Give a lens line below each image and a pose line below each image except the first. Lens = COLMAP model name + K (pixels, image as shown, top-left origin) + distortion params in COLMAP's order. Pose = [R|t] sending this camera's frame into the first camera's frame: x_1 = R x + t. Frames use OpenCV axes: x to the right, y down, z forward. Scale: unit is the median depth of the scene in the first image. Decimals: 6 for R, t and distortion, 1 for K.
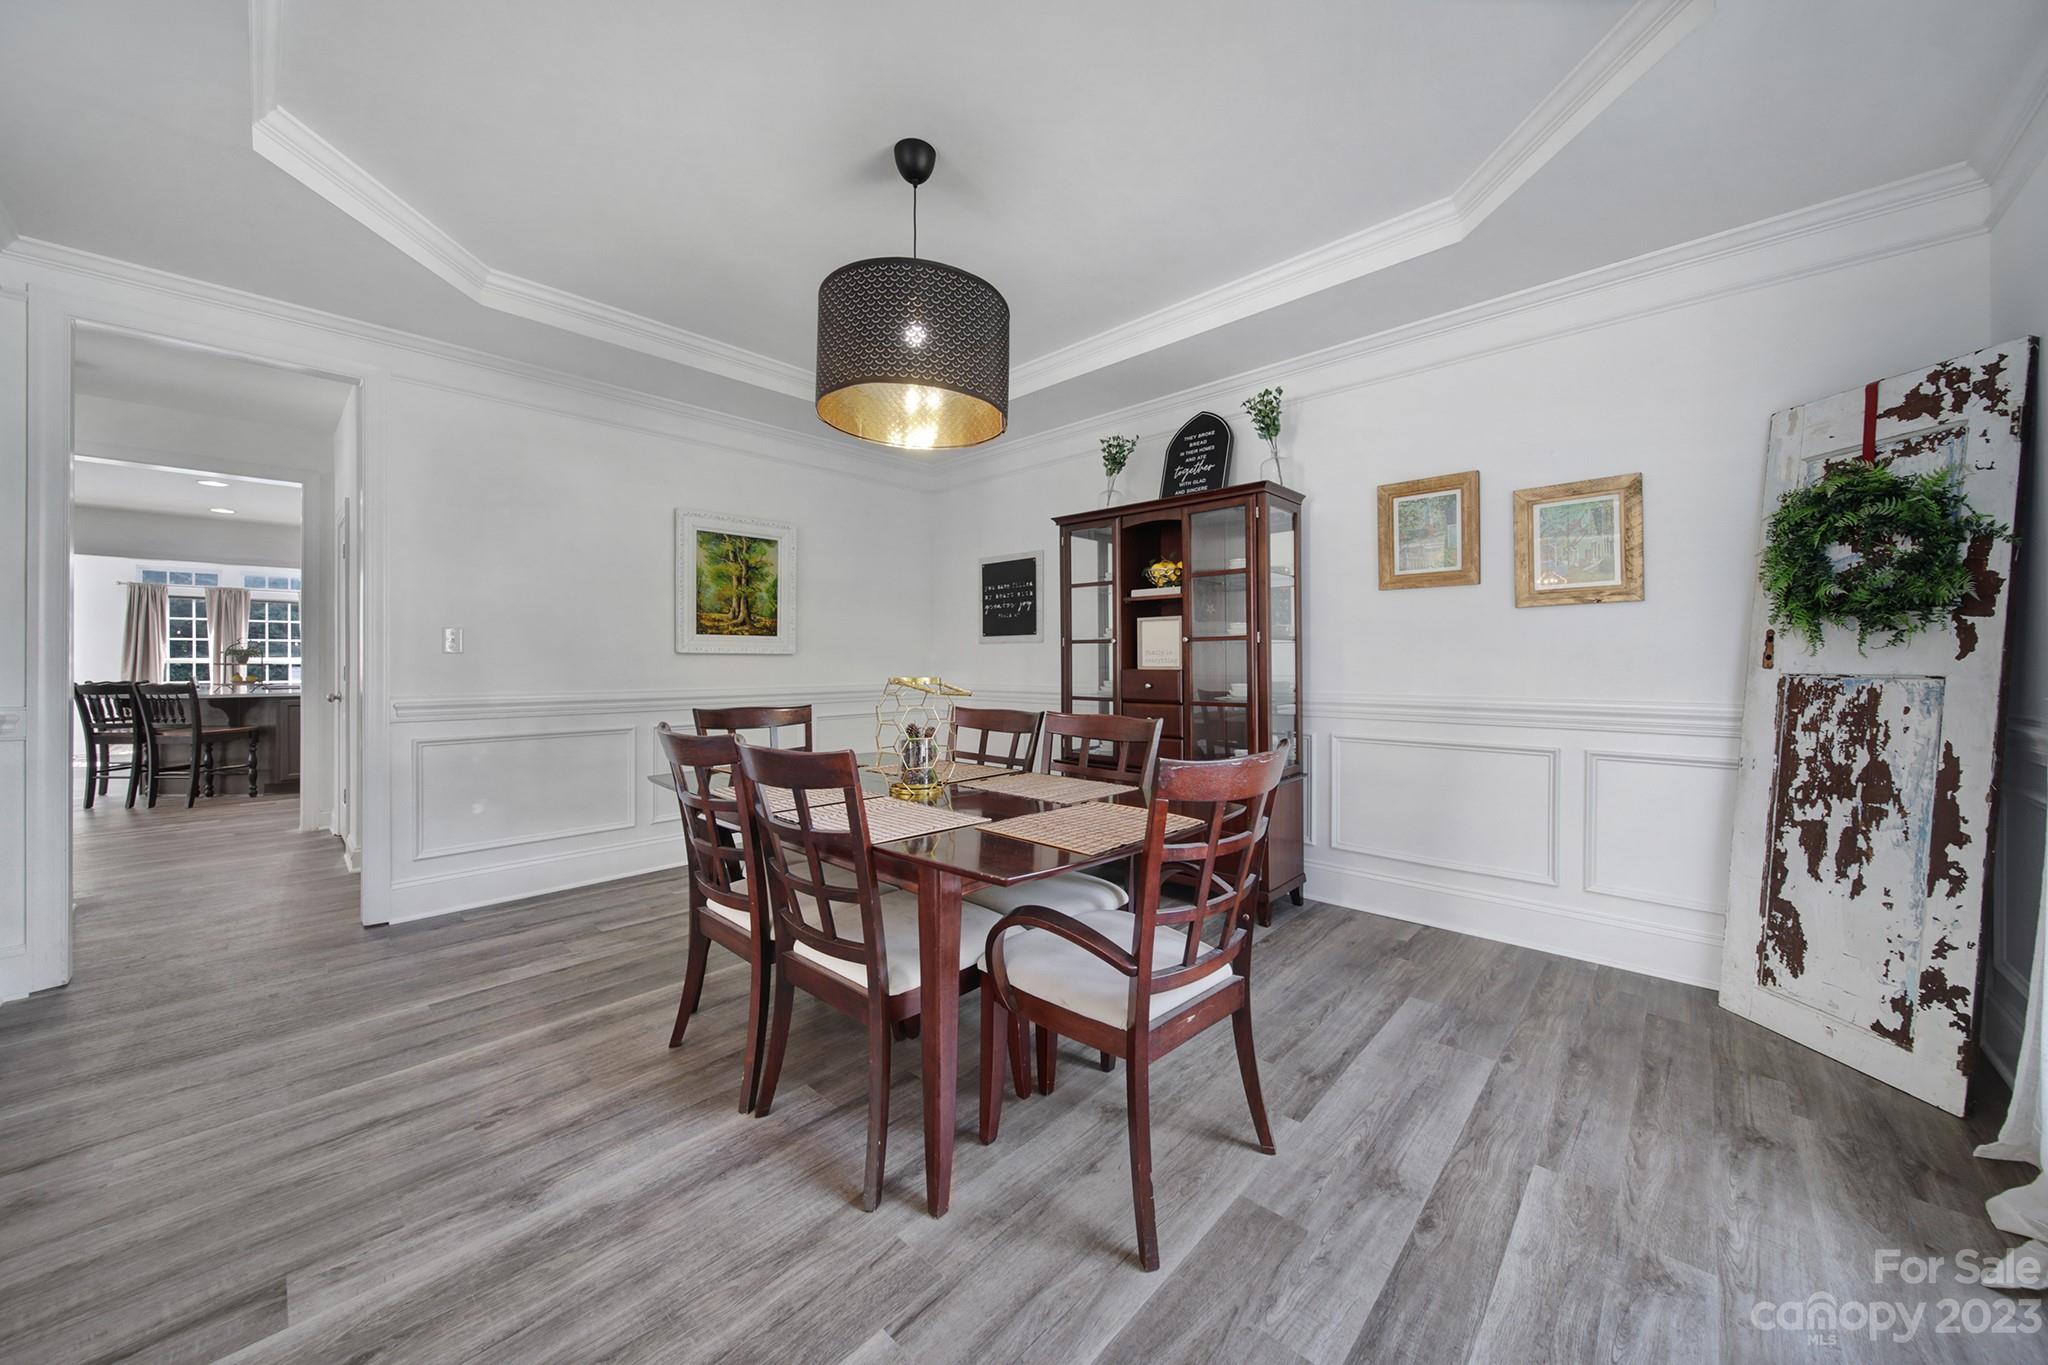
lens RADIAL K [[723.3, 0, 1018.0], [0, 723.3, 663.0], [0, 0, 1]] dist [0.005237, -0.000376]
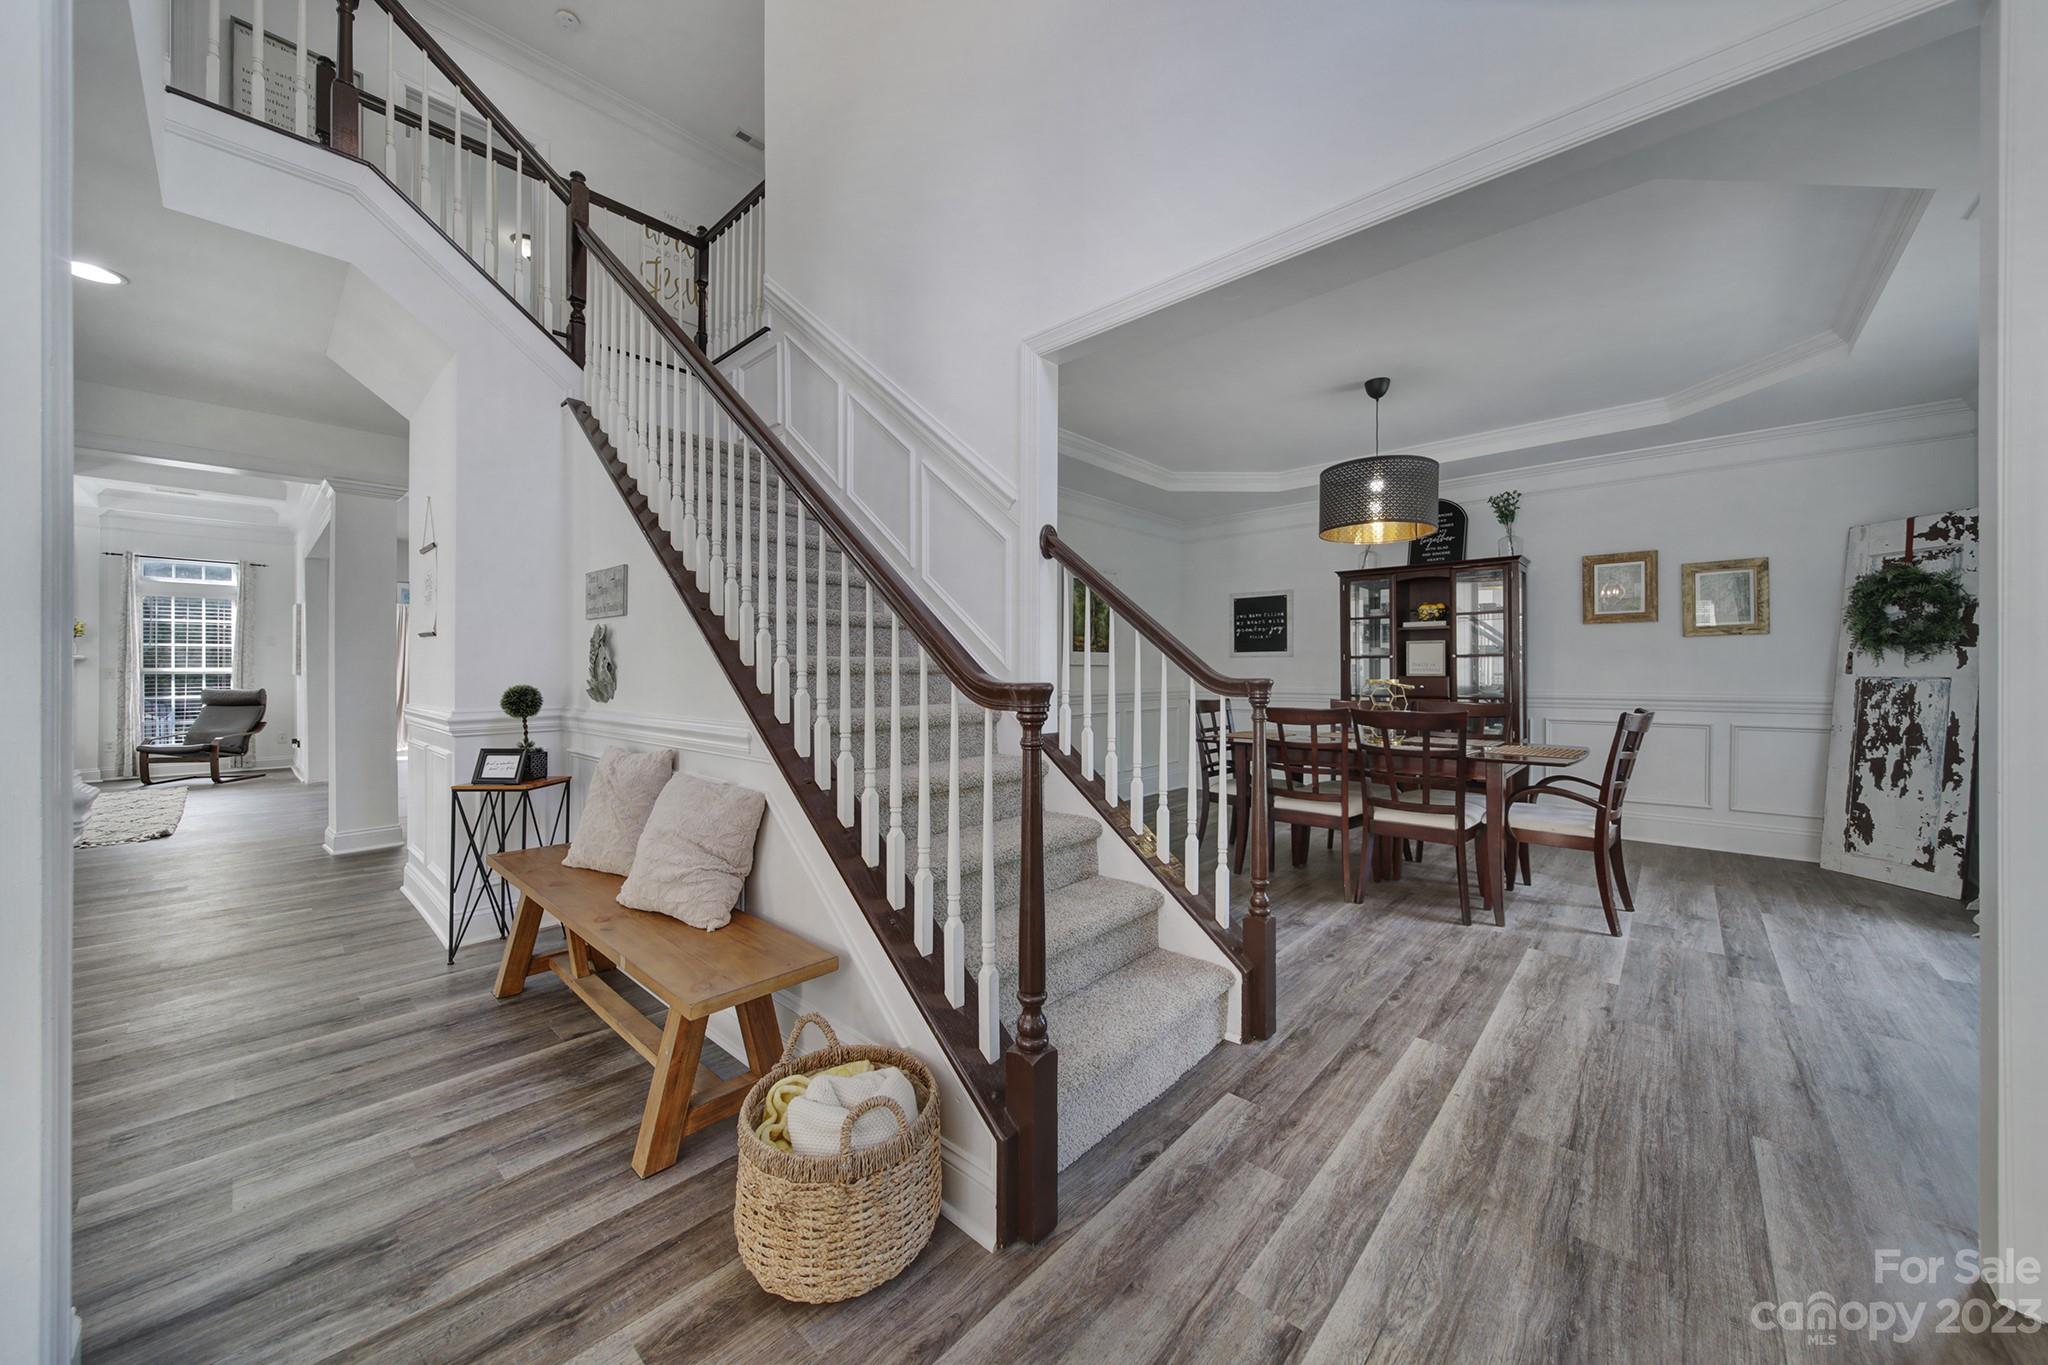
lens RADIAL K [[723.3, 0, 1025.4], [0, 723.3, 674.5], [0, 0, 1]] dist [0.005237, -0.000376]
pose [[0.999767, -0.001964, 0.021475, -1.080347], [0.001895, 0.999993, 0.003266, -0.000951], [-0.021481, -0.003225, 0.999764, -0.775683]]
